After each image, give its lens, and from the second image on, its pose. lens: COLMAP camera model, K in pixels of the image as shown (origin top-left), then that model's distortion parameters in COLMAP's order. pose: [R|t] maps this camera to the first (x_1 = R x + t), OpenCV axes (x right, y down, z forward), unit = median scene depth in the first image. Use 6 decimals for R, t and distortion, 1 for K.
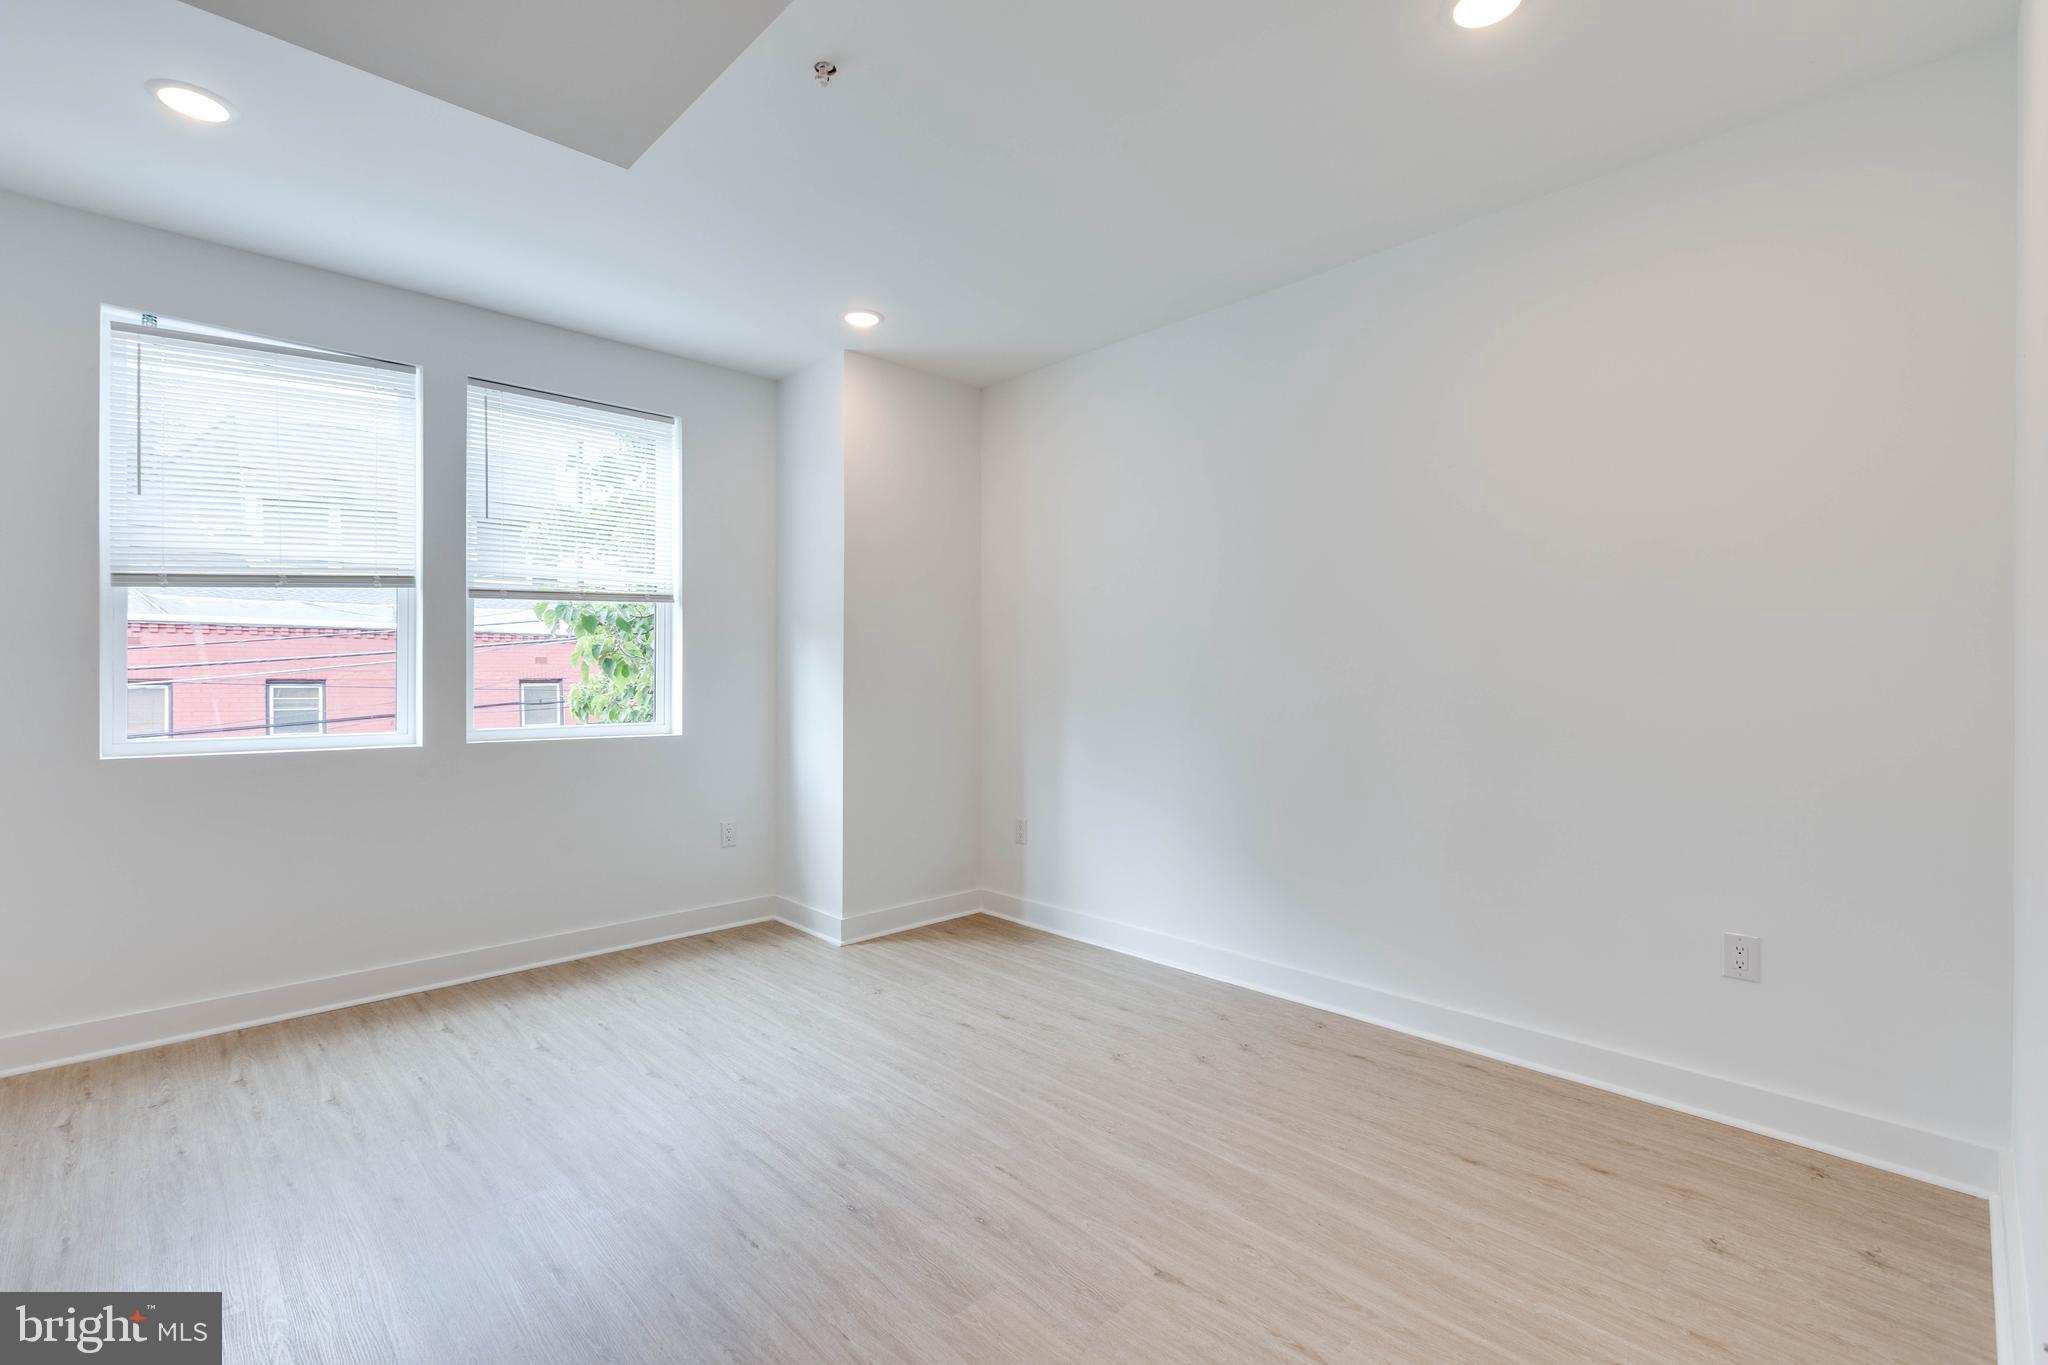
lens RADIAL K [[903.0, 0, 1029.4], [0, 903.0, 679.8], [0, 0, 1]] dist [0.009961, -0.000810]
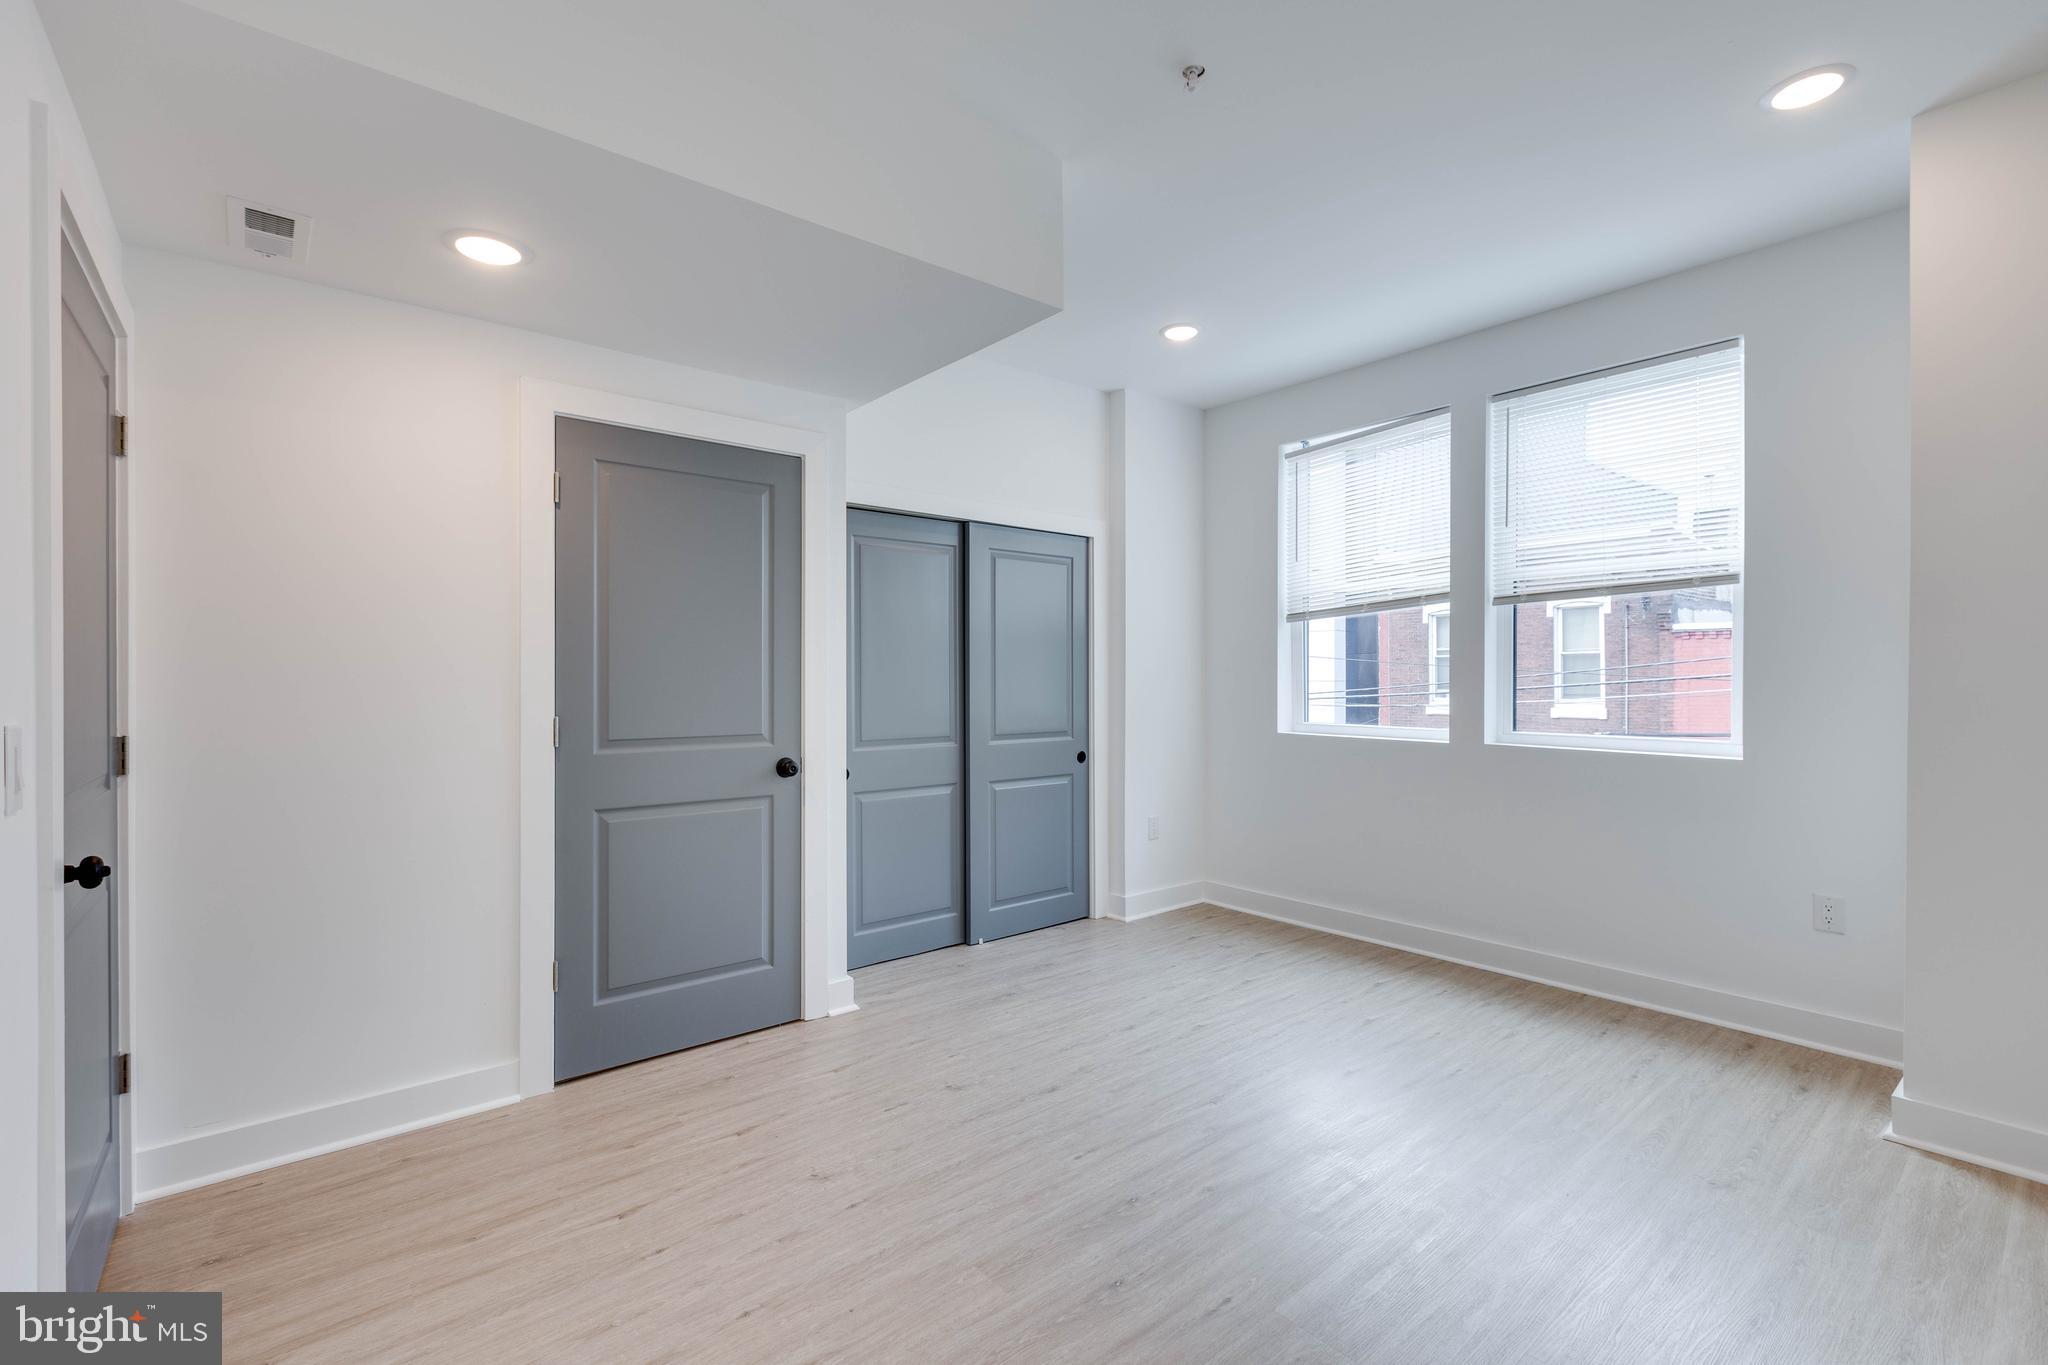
lens RADIAL K [[903.0, 0, 1013.8], [0, 903.0, 677.5], [0, 0, 1]] dist [0.009961, -0.000810]
pose [[-0.067543, -0.000018, -0.997716, 0.471228], [-0.003996, 0.999992, 0.000253, -0.005149], [0.997708, 0.004004, -0.067543, 0.523770]]
